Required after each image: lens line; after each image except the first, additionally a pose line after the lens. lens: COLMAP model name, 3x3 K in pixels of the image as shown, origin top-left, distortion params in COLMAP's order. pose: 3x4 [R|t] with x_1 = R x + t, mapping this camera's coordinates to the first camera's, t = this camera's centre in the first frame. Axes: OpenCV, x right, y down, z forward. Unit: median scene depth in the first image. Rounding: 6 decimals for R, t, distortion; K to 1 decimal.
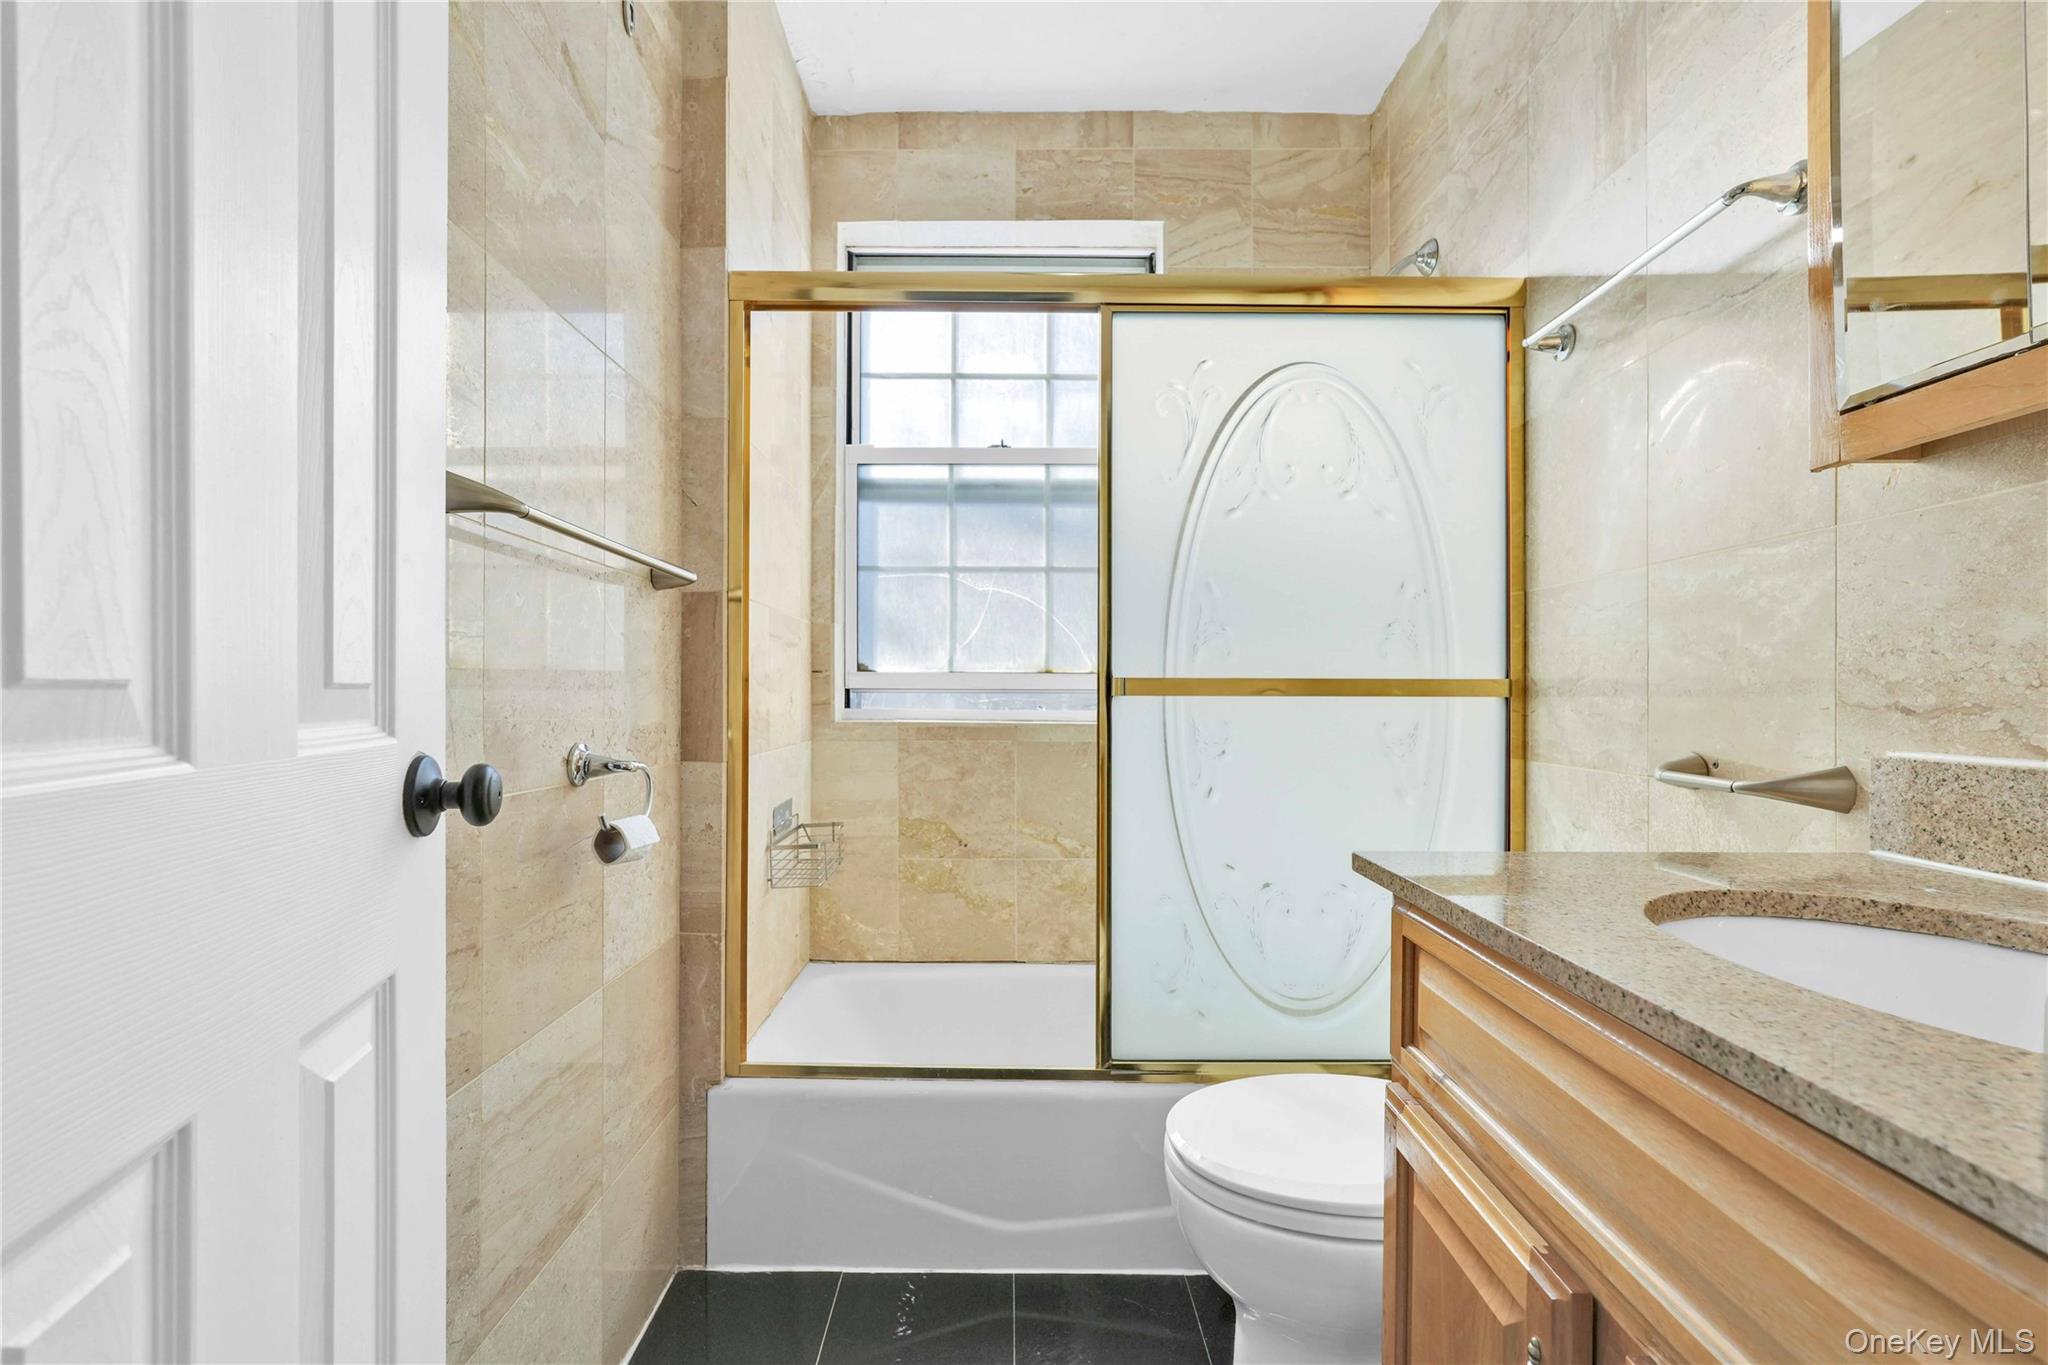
lens RADIAL K [[912.4, 0, 1027.7], [0, 912.4, 687.2], [0, 0, 1]] dist [-0.013476, 0.003317]
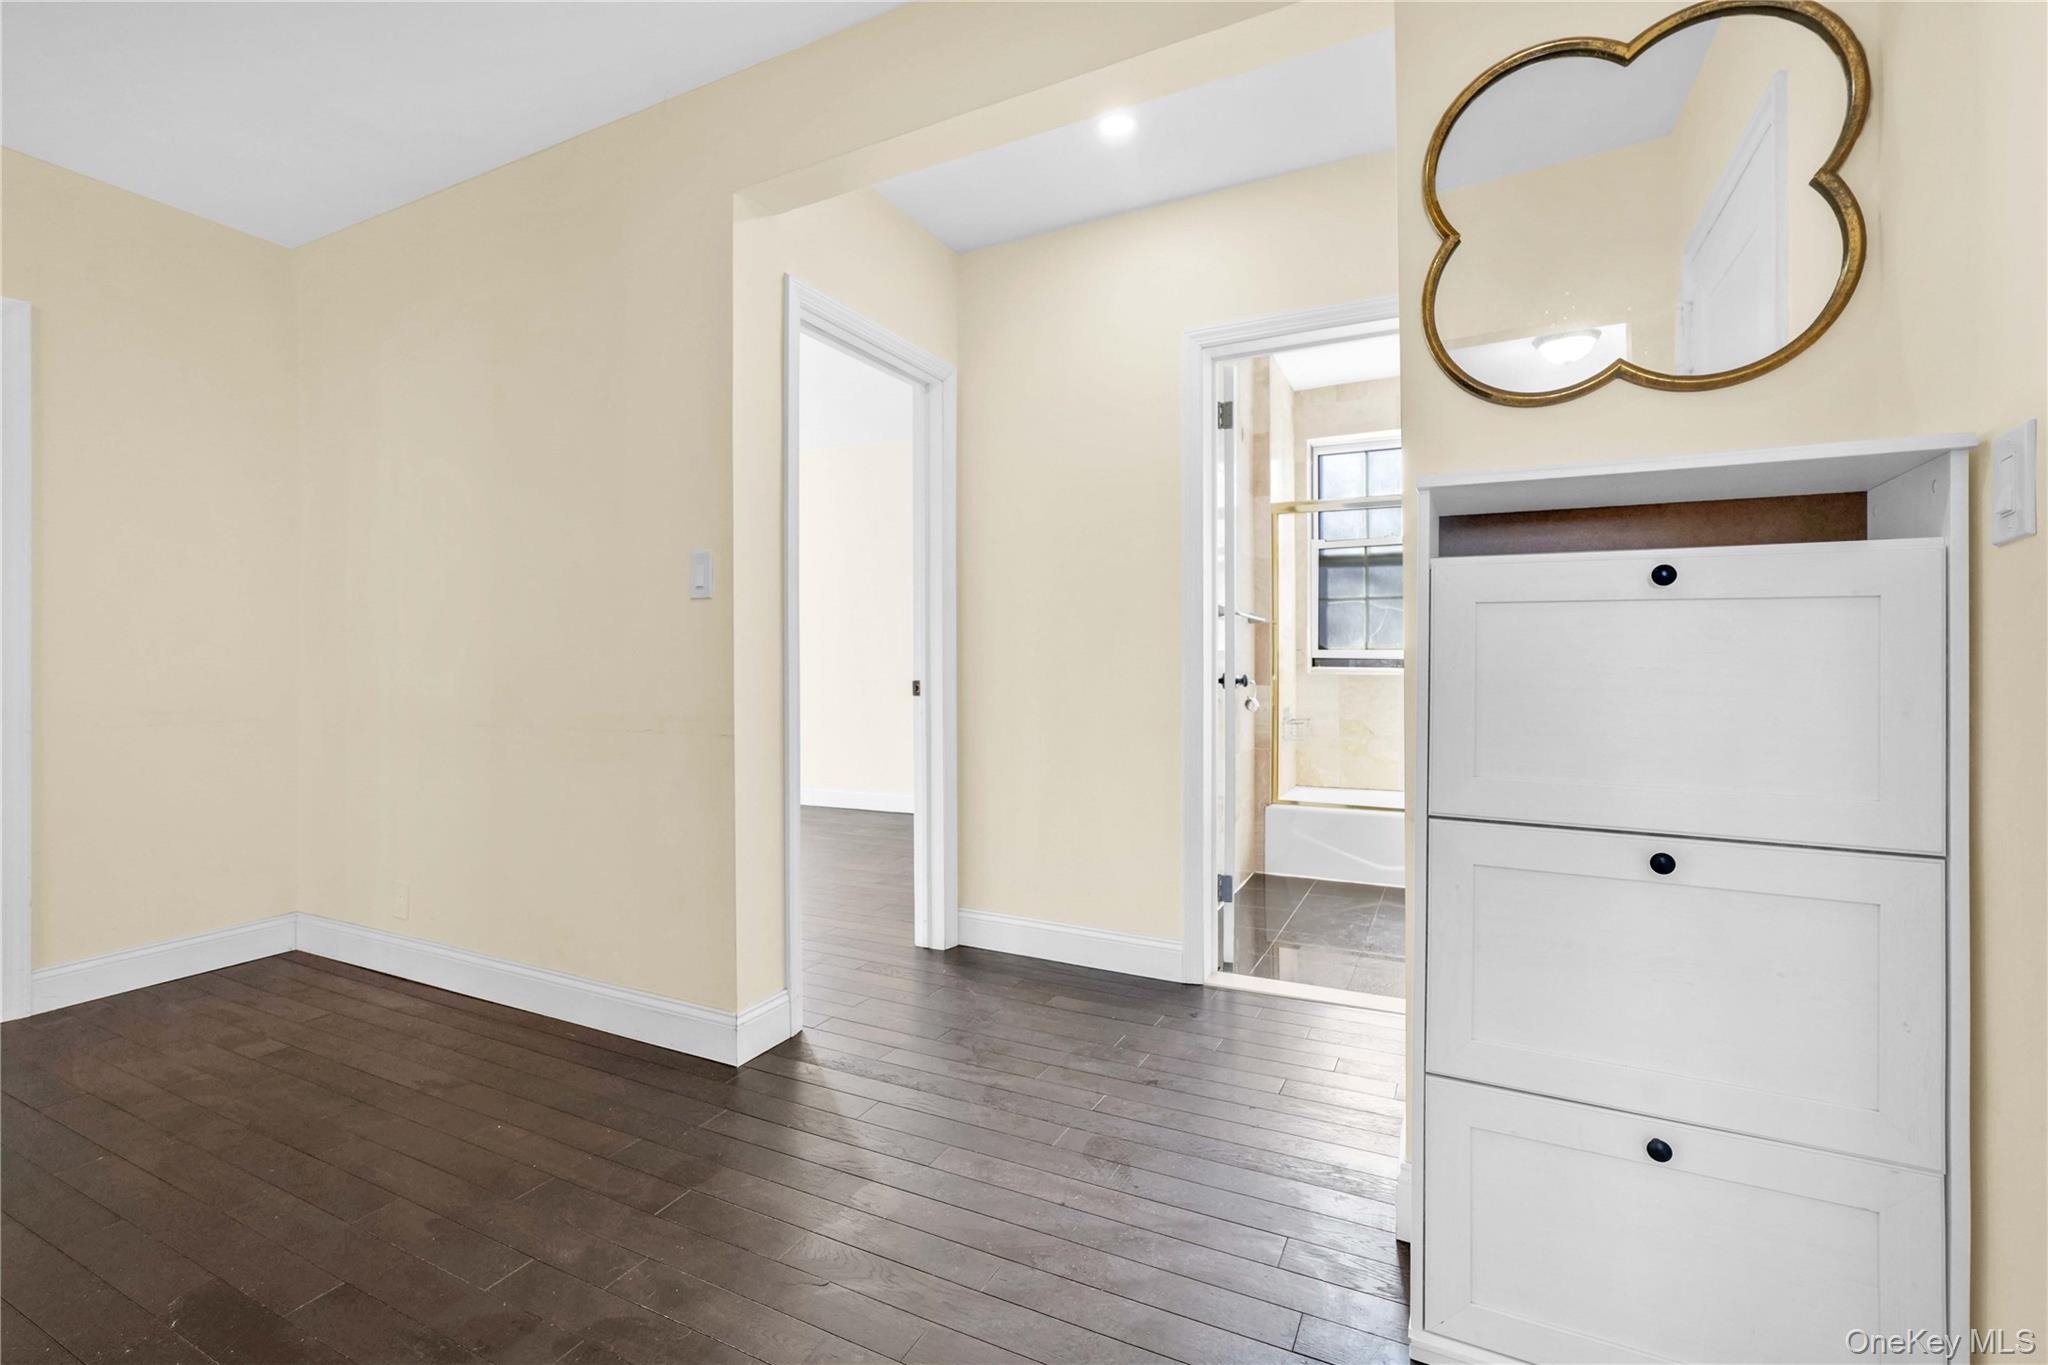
lens RADIAL K [[912.4, 0, 1034.4], [0, 912.4, 666.5], [0, 0, 1]] dist [-0.013476, 0.003317]
pose [[0.892231, -0.004210, -0.451561, 0.256415], [0.009176, 0.999919, 0.008809, -0.003237], [0.451487, -0.012003, 0.892197, -1.691498]]
